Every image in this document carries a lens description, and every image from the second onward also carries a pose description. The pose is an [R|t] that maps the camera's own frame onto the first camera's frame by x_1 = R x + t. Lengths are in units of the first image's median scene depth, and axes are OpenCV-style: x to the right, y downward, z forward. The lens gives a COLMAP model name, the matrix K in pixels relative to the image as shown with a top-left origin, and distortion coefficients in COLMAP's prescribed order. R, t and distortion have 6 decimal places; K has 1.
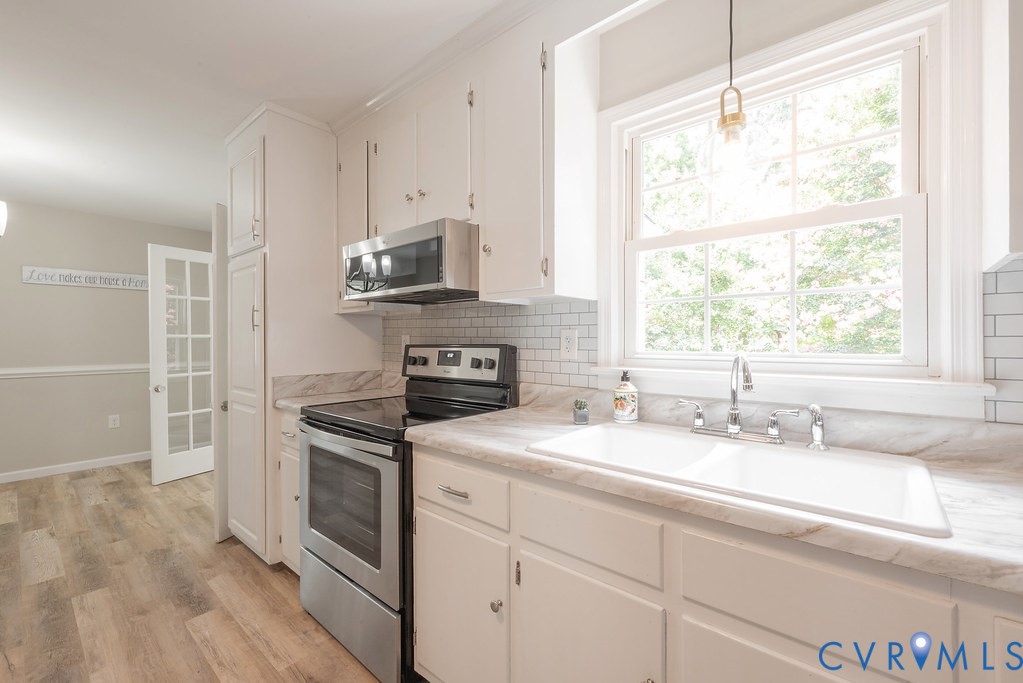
lens RADIAL K [[428.9, 0, 511.5], [0, 428.9, 341.5], [0, 0, 1]] dist [0.000875, 0.000564]
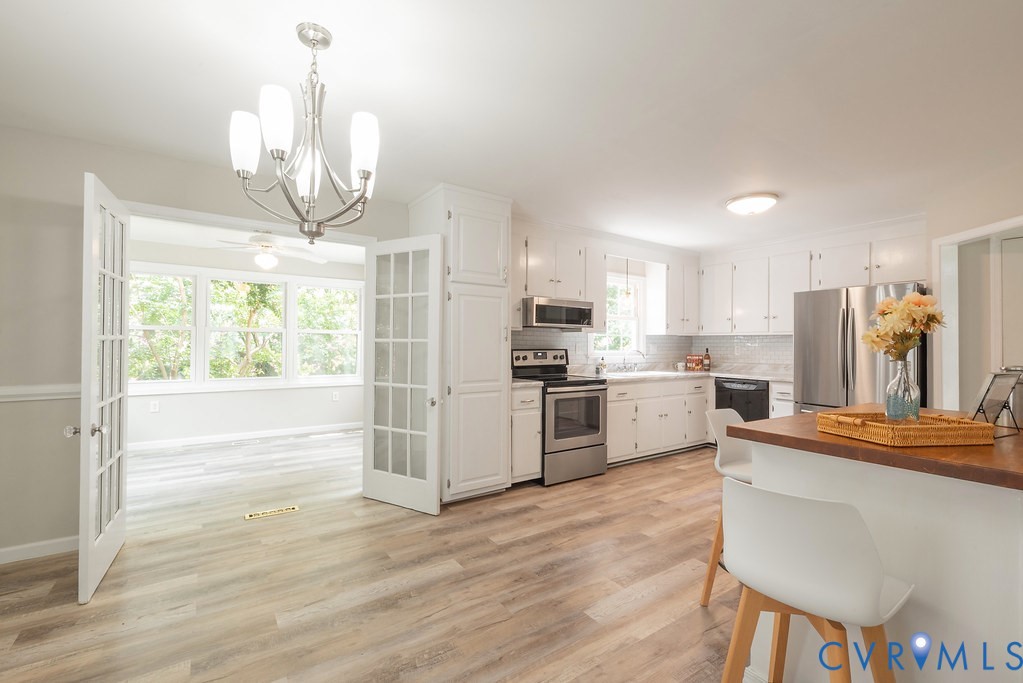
lens RADIAL K [[428.9, 0, 511.5], [0, 428.9, 341.5], [0, 0, 1]] dist [0.000875, 0.000564]
pose [[0.252562, 0.015890, 0.967450, -2.191997], [-0.005675, 0.999872, -0.014941, 0.001849], [-0.967564, -0.001717, 0.252620, 0.610795]]
